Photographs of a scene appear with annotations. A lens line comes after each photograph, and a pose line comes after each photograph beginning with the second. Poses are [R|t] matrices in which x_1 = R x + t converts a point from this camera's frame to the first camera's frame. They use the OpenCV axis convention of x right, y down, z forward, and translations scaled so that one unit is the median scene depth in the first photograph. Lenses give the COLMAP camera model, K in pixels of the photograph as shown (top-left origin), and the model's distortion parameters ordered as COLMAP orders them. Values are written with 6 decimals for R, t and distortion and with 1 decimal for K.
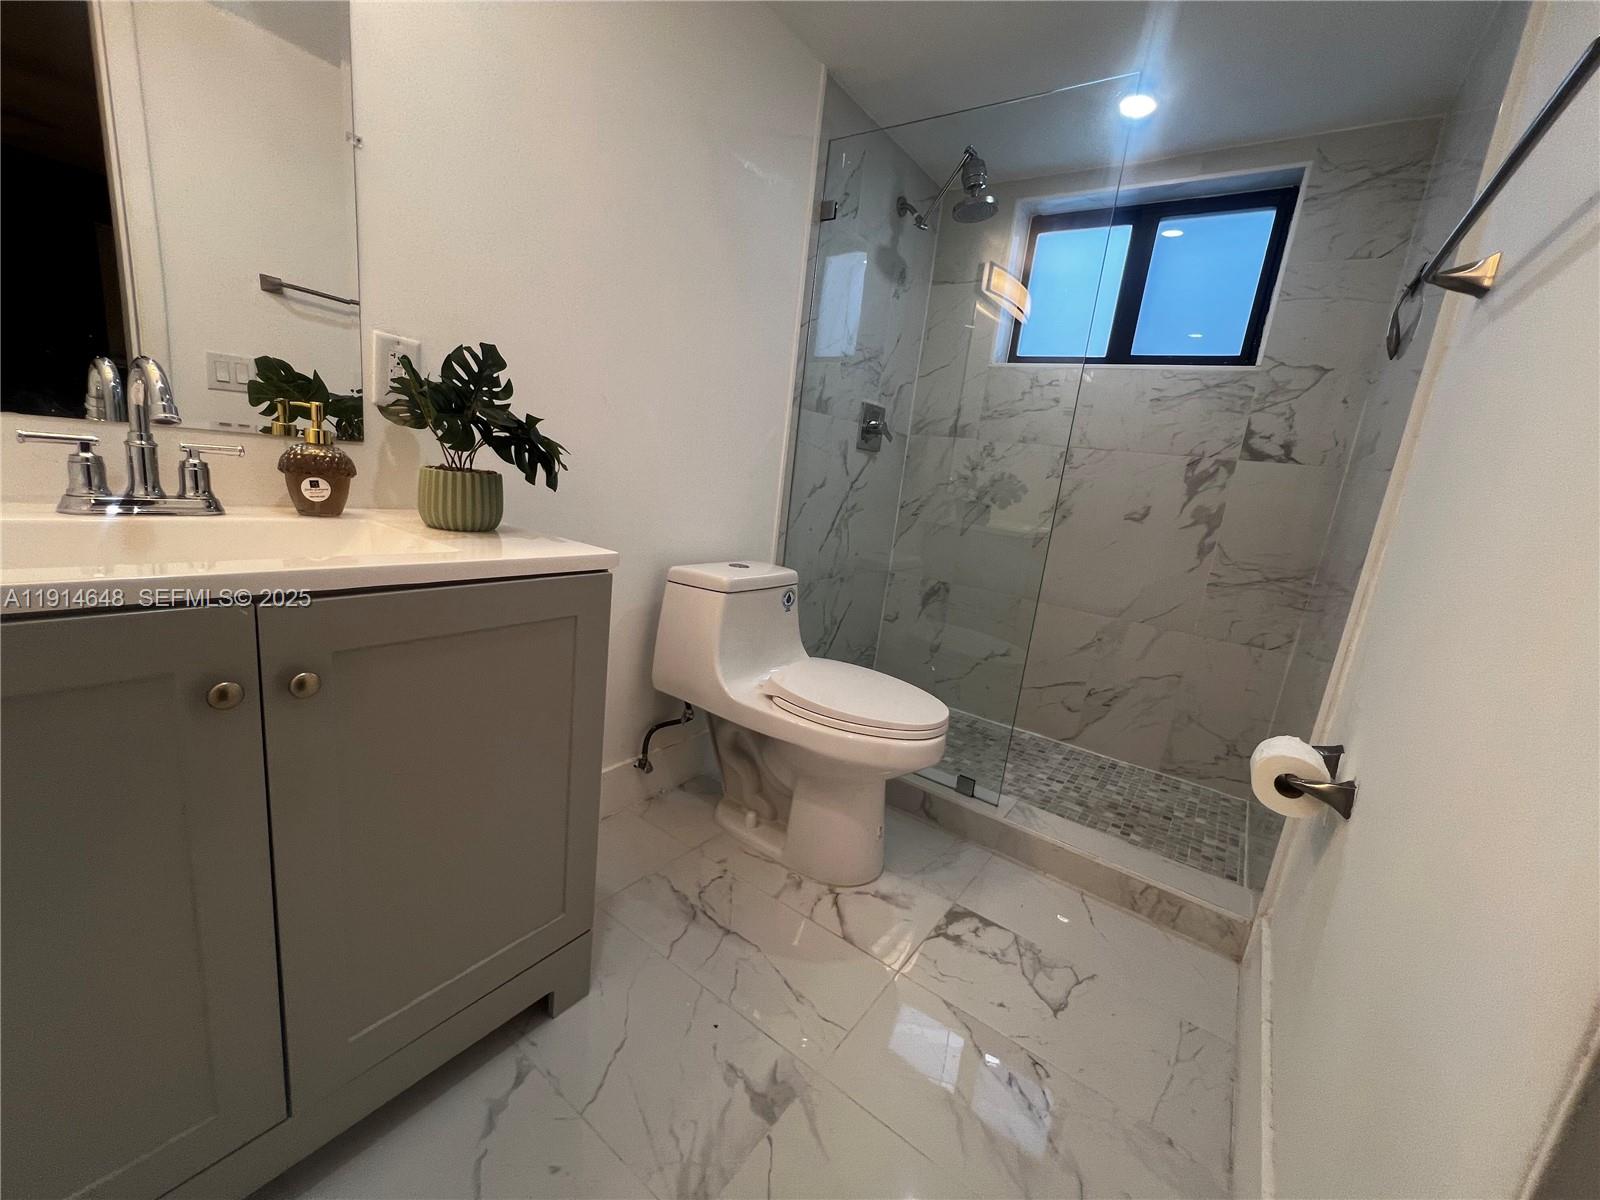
lens RADIAL K [[638.2, 0, 798.7], [0, 638.2, 602.5], [0, 0, 1]] dist [-0.000906, 0.000272]
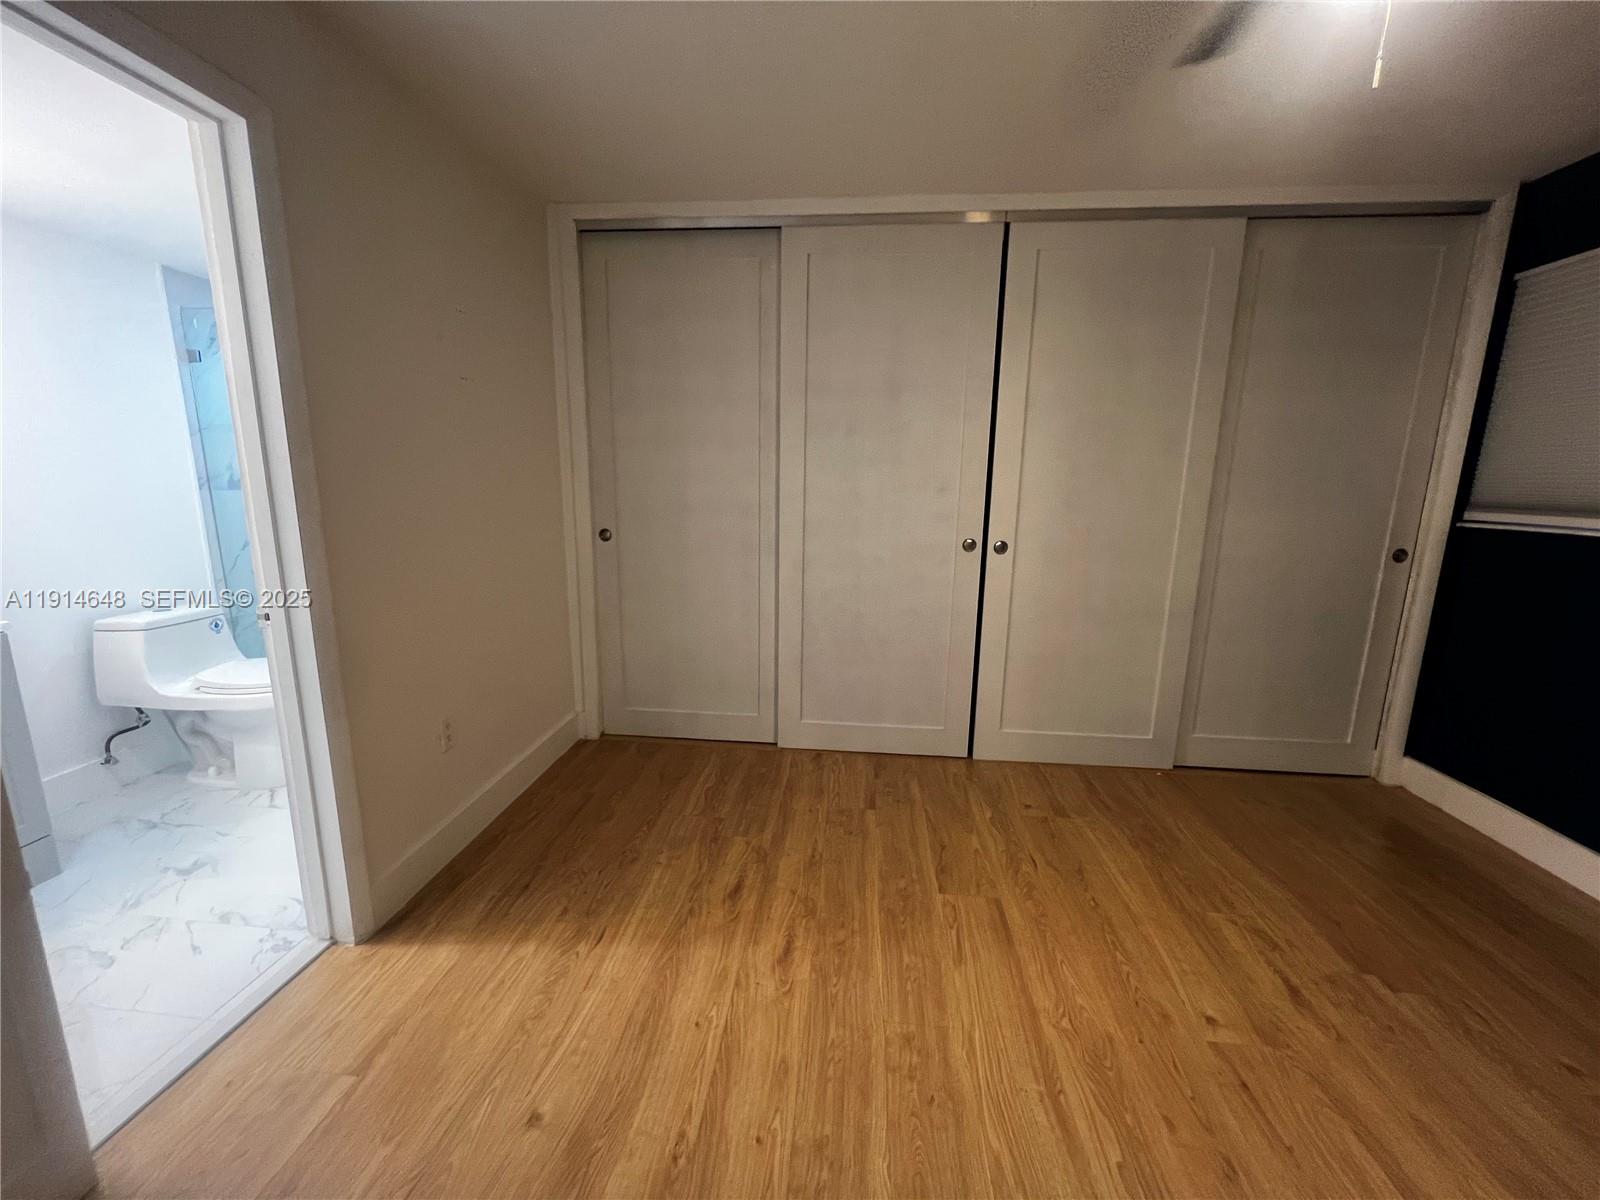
lens RADIAL K [[638.2, 0, 801.8], [0, 638.2, 601.2], [0, 0, 1]] dist [-0.000906, 0.000272]
pose [[0.858057, -0.194178, 0.475429, 0.461301], [0.183180, 0.980592, 0.069895, 0.086111], [-0.479774, 0.027115, 0.876973, -0.969702]]
